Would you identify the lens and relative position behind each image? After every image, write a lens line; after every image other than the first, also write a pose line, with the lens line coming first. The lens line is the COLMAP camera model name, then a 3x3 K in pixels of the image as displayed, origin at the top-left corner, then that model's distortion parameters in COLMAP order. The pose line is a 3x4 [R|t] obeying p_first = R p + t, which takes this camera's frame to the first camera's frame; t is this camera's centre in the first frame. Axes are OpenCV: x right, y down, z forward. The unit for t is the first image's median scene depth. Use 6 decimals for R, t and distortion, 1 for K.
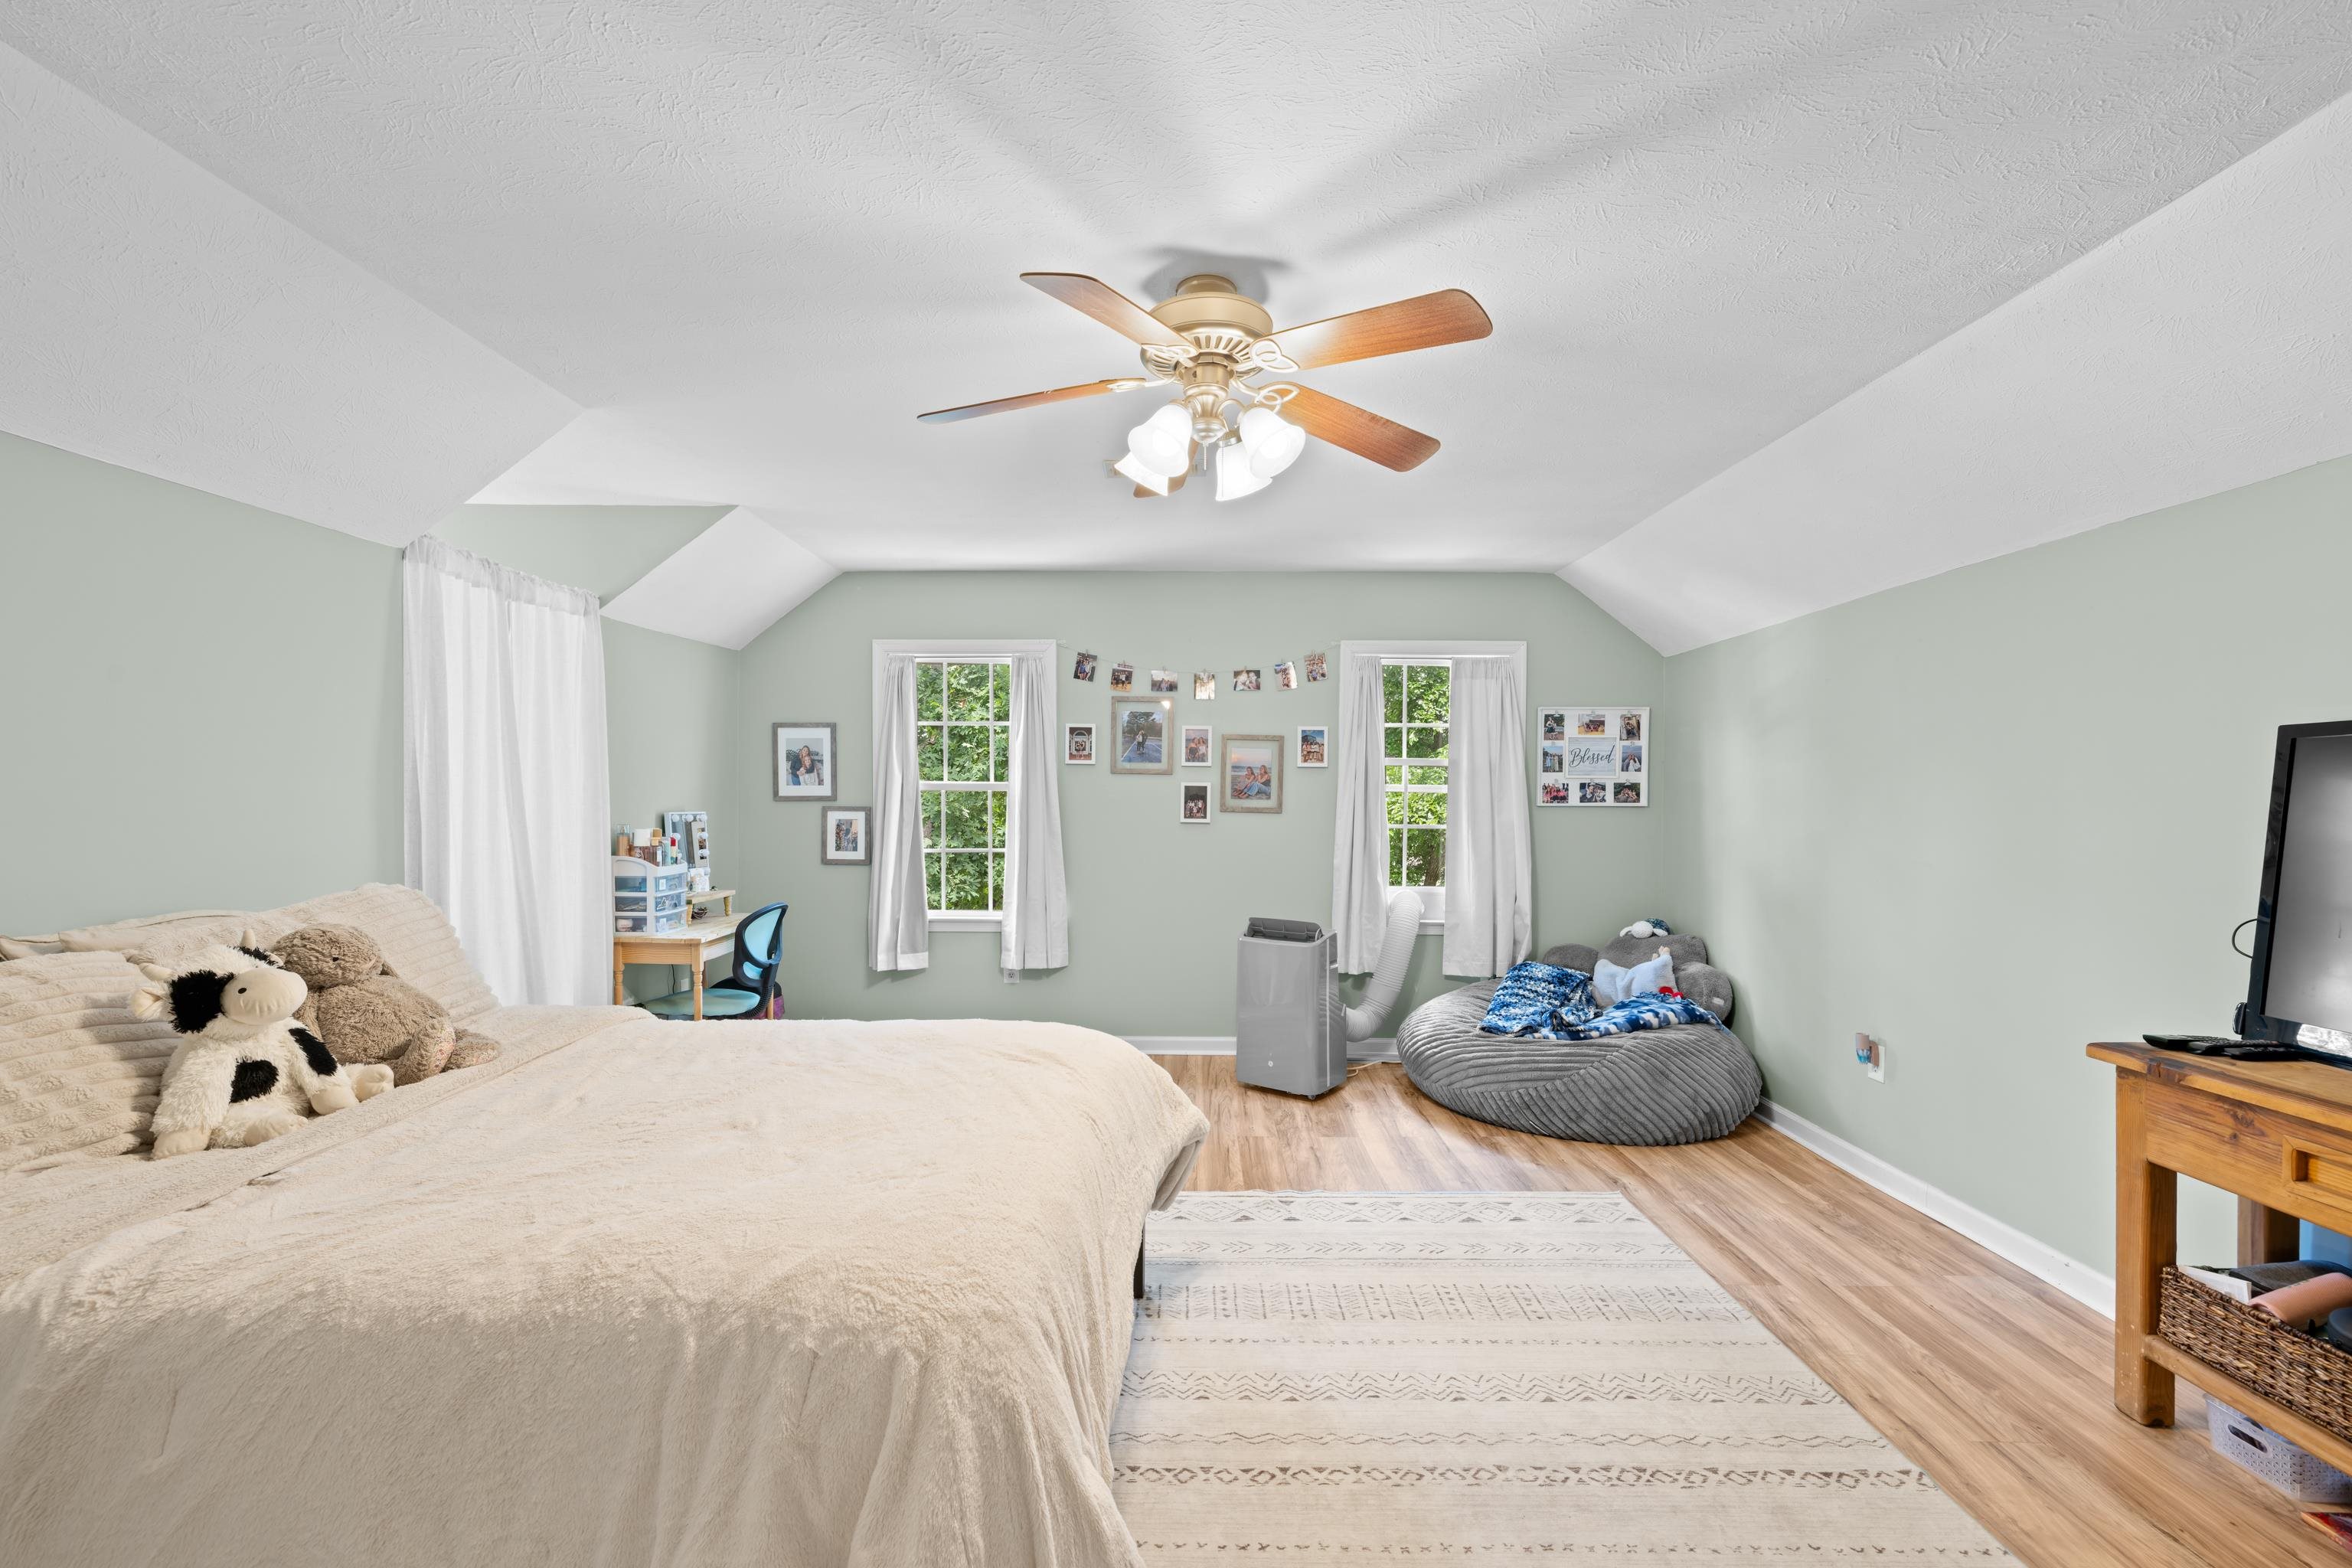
lens RADIAL K [[1021.0, 0, 1179.3], [0, 1021.0, 808.0], [0, 0, 1]] dist [0.001521, 0.000353]
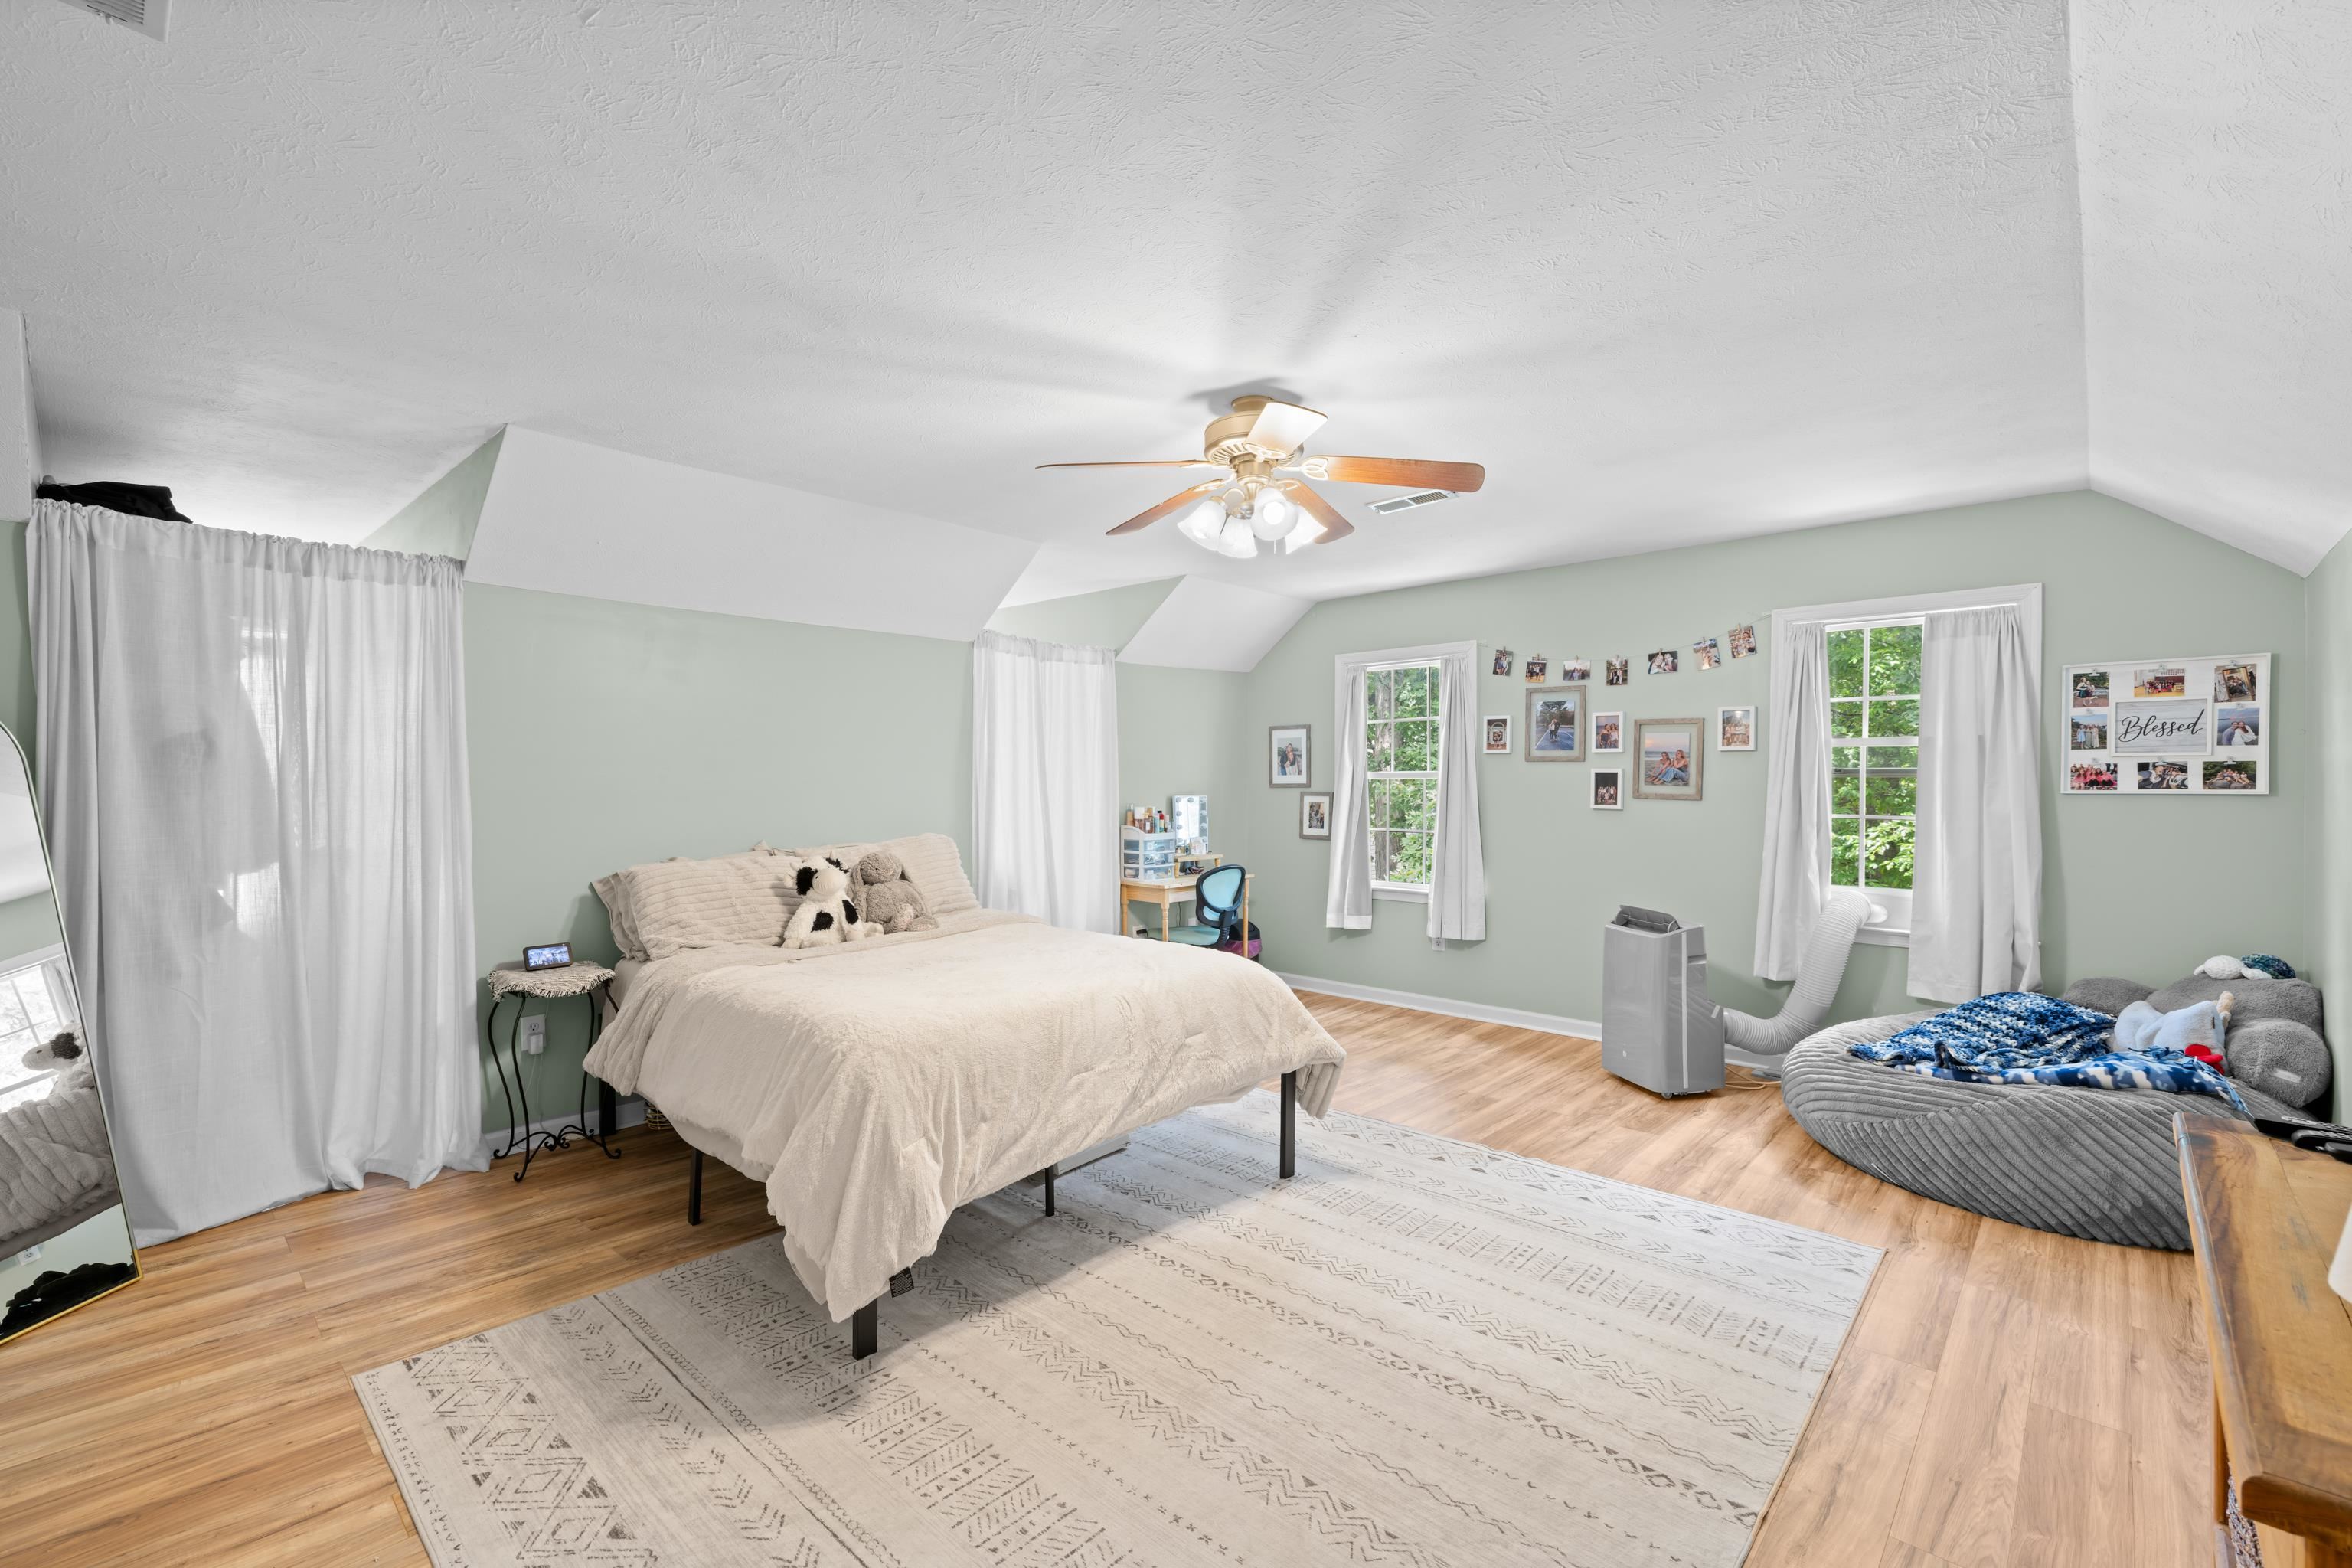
lens RADIAL K [[1021.0, 0, 1185.3], [0, 1021.0, 775.8], [0, 0, 1]] dist [0.001521, 0.000353]
pose [[0.738092, -0.008513, -0.674646, 0.535614], [-0.004043, 0.999847, -0.017040, 0.000622], [0.674687, 0.015305, 0.737945, -0.021565]]
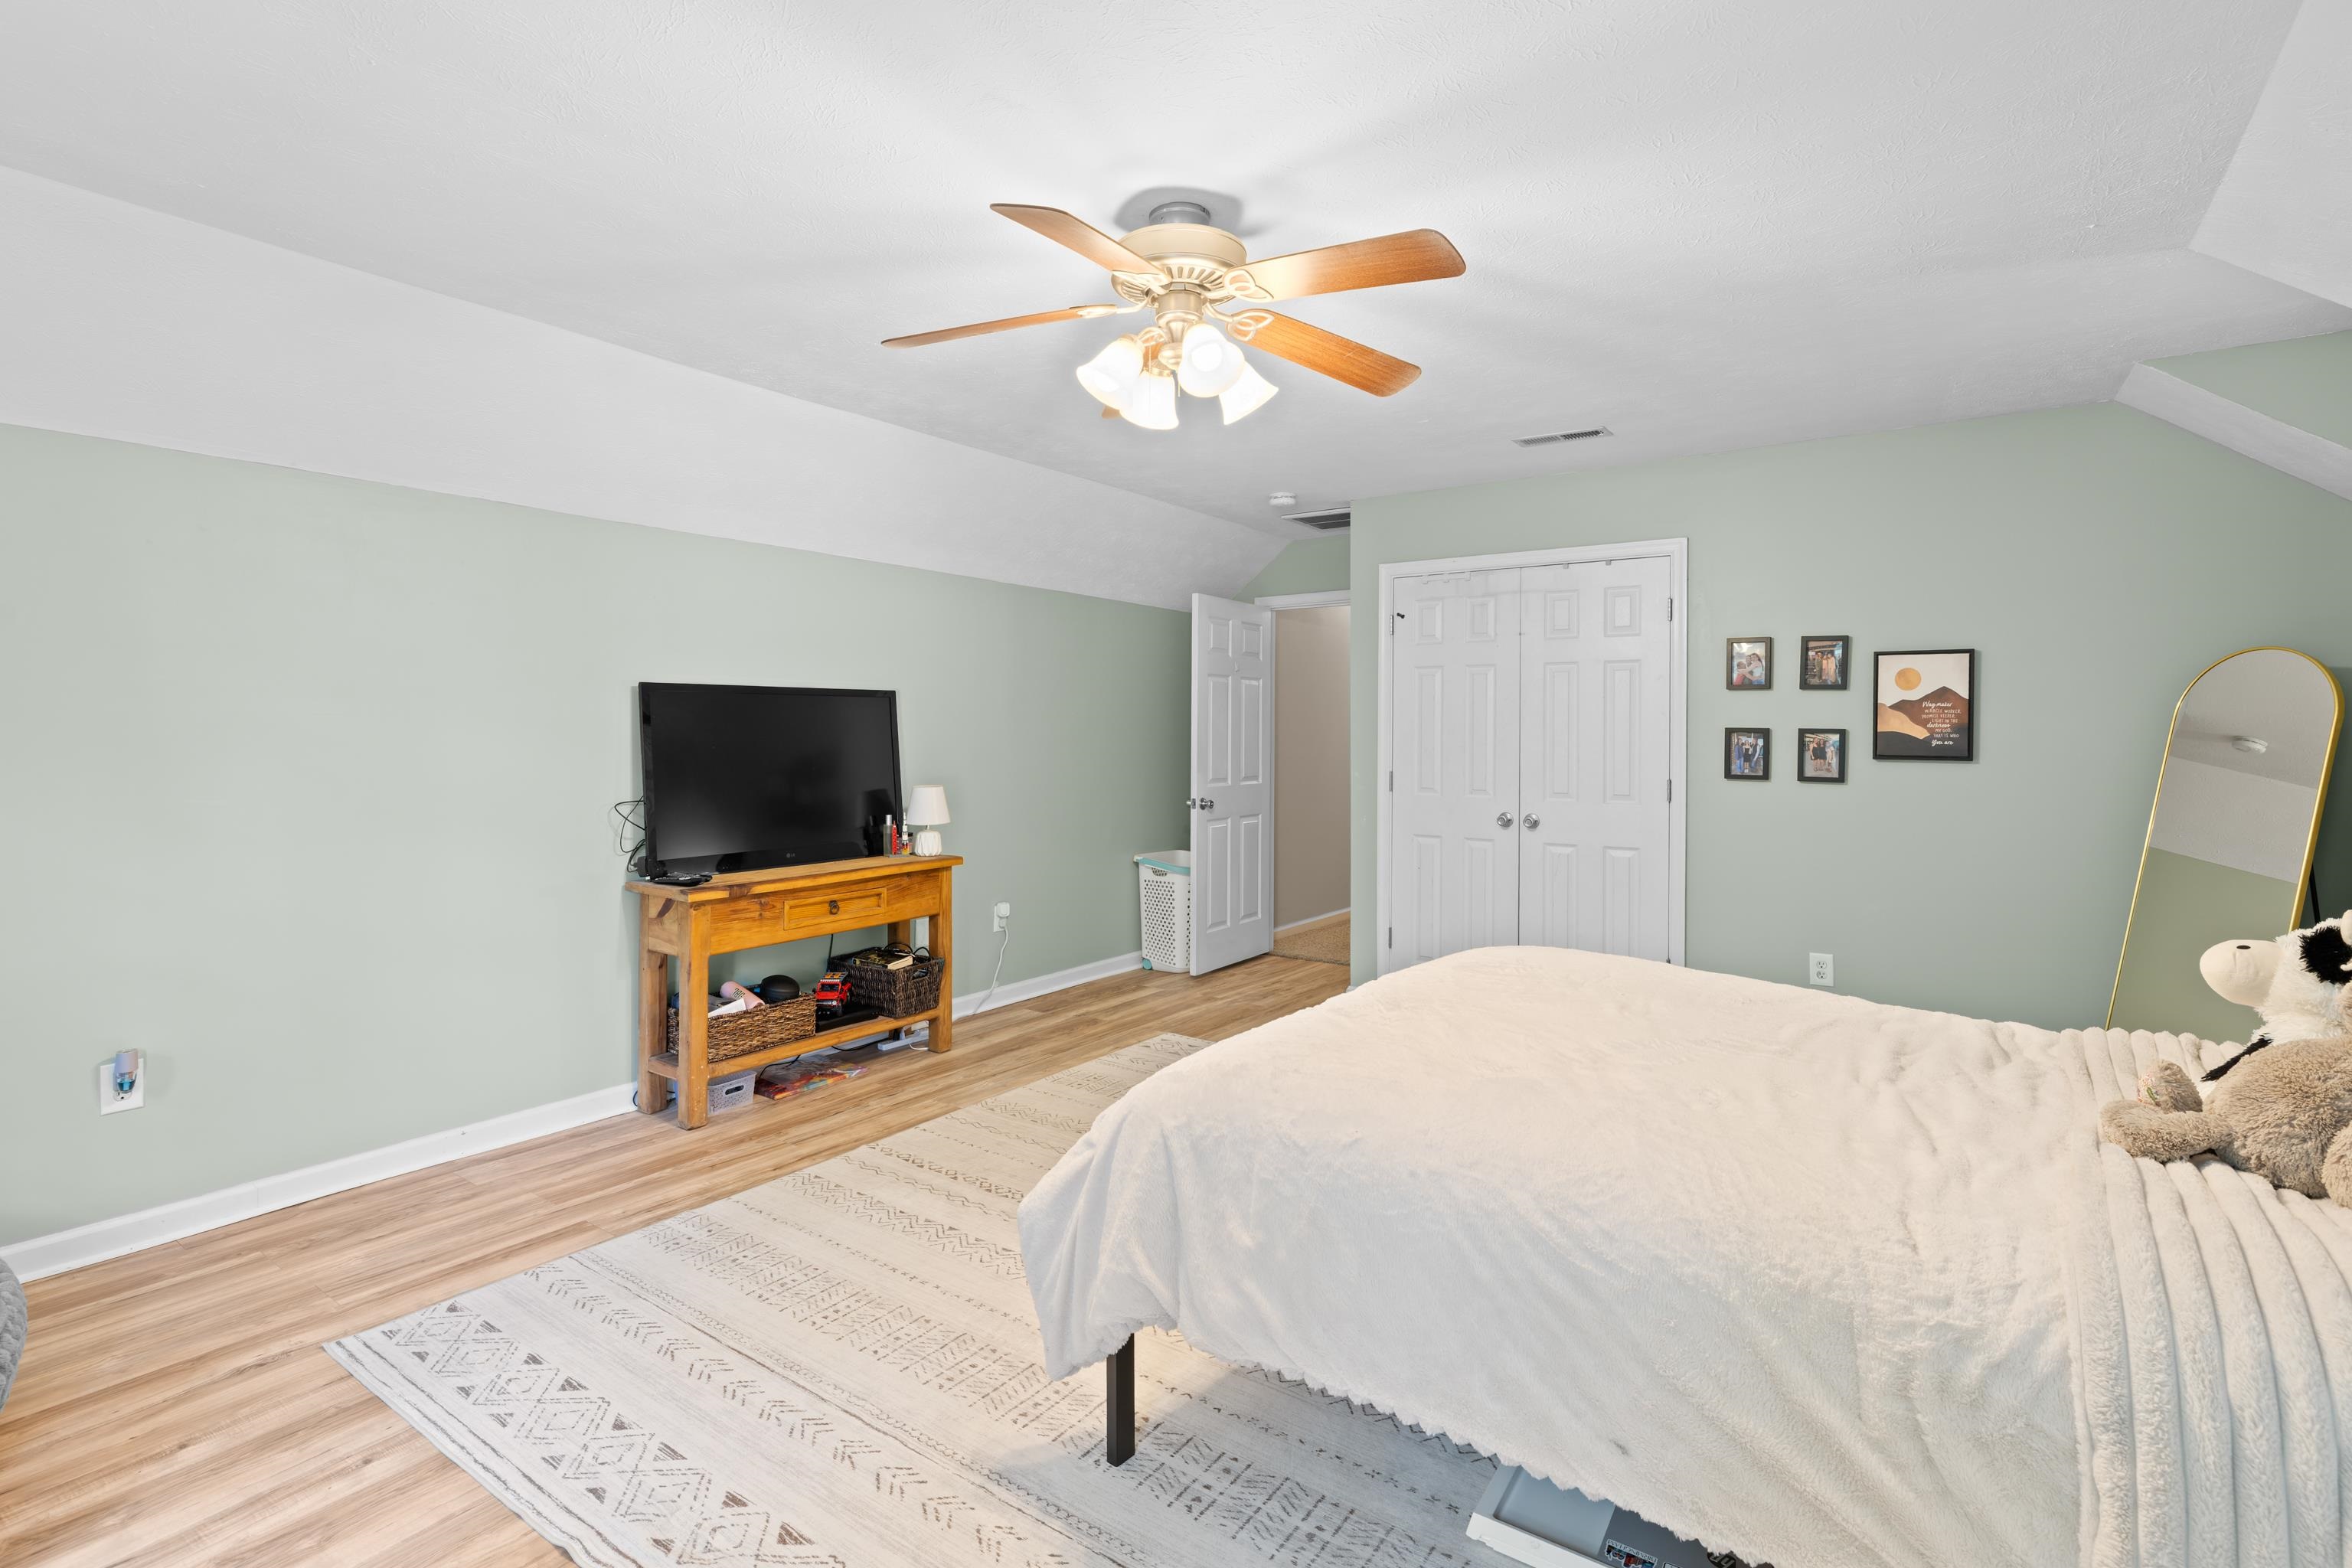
lens RADIAL K [[1060.6, 0, 1176.8], [0, 1060.6, 776.6], [0, 0, 1]] dist [0.000728, 0.000169]
pose [[-0.817082, -0.030276, 0.575727, -0.340616], [-0.001919, 0.998757, 0.049799, -0.008163], [-0.576519, 0.039585, -0.816124, 1.131436]]
